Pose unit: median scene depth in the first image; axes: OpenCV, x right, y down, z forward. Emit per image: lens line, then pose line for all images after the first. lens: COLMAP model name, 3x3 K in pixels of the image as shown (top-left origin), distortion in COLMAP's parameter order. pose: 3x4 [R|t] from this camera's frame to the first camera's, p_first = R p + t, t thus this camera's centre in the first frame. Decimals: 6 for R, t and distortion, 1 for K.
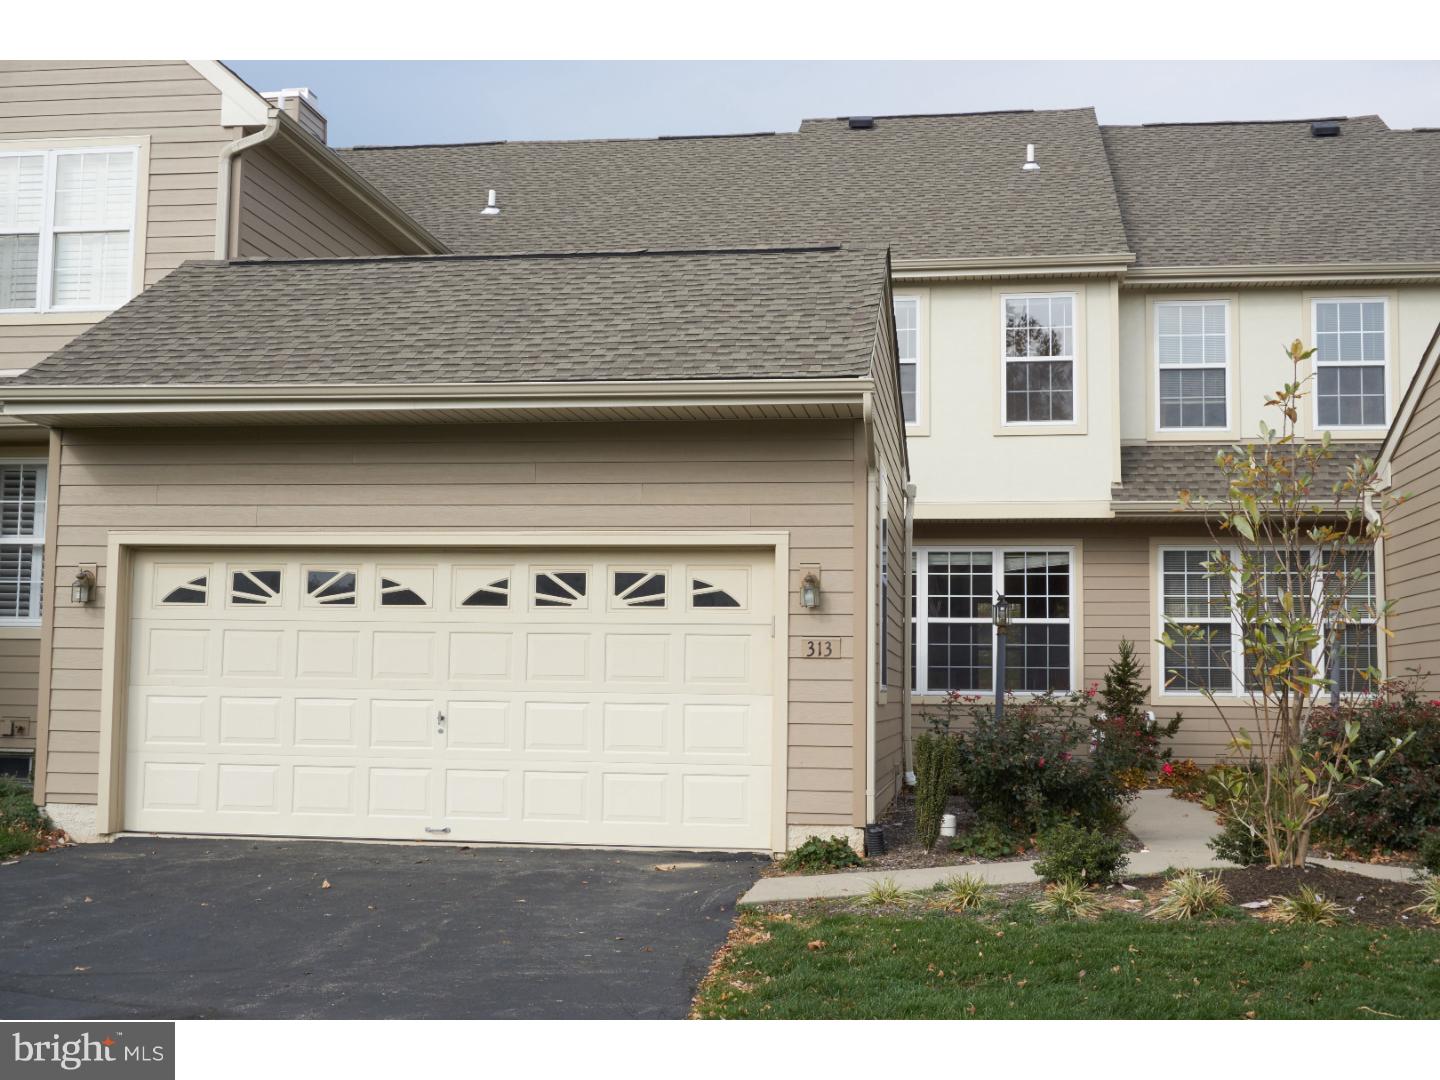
lens RADIAL K [[1754.9, 0, 721.9], [0, 1754.9, 540.6], [0, 0, 1]] dist [-0.008397, 0.000000]
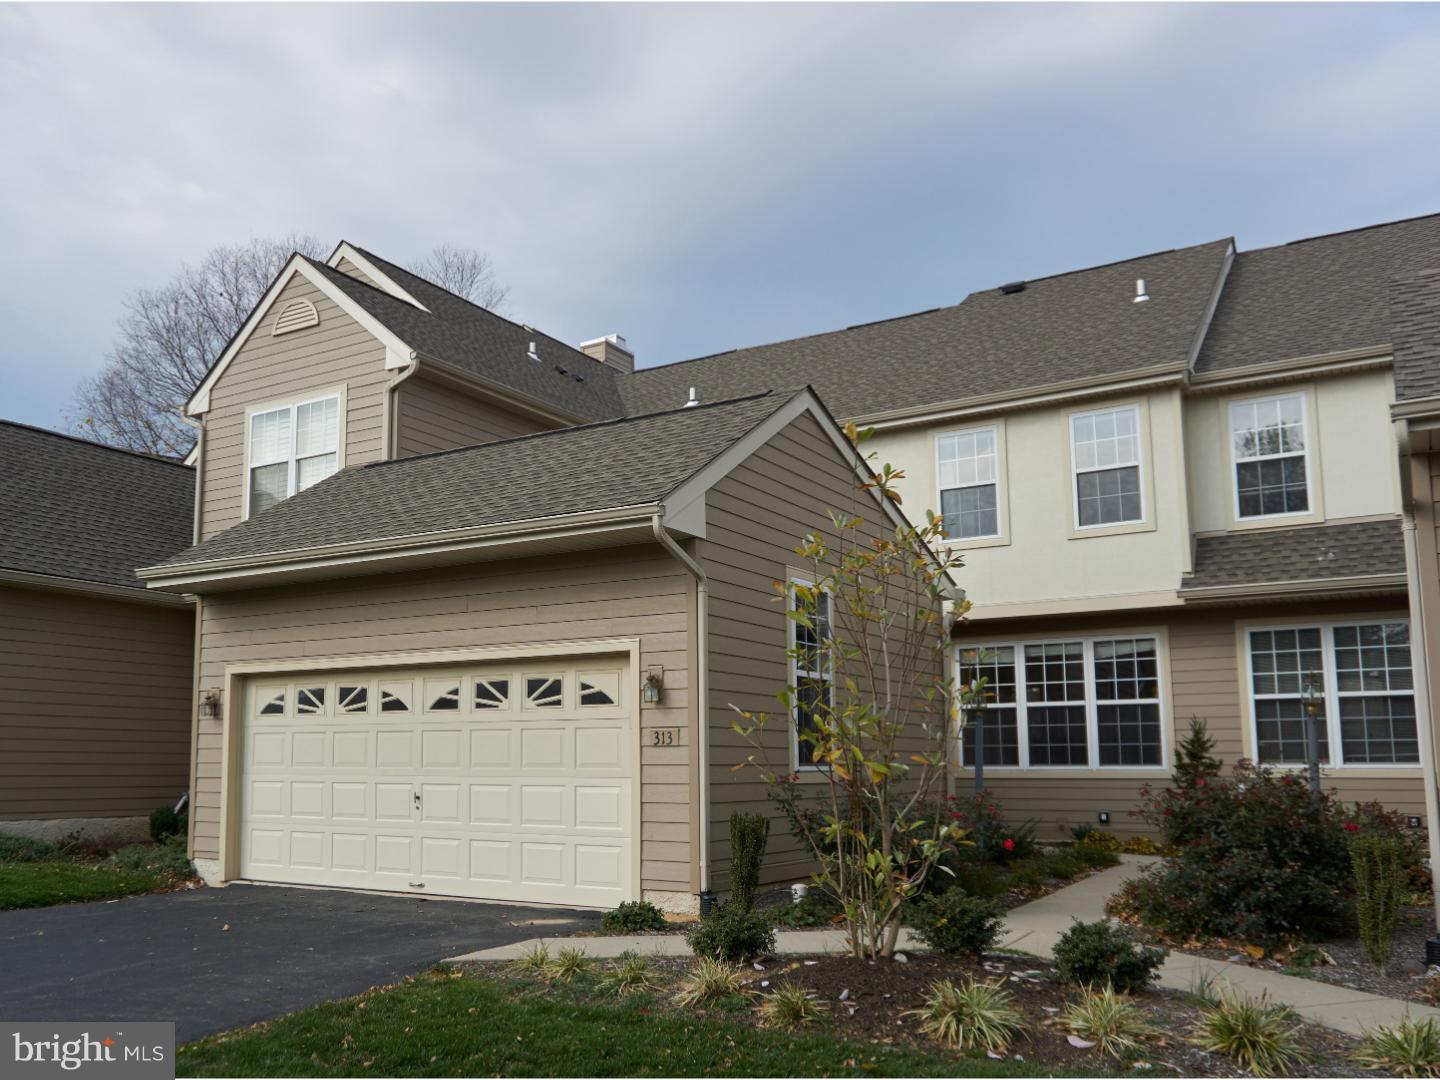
lens RADIAL K [[1251.3, 0, 687.1], [0, 1251.3, 611.7], [0, 0, 1]] dist [0.002055, -0.000123]
pose [[0.898193, -0.065113, -0.434752, 0.353218], [0.050621, 0.997711, -0.044845, 0.013068], [0.436676, 0.018272, 0.899433, 0.210051]]
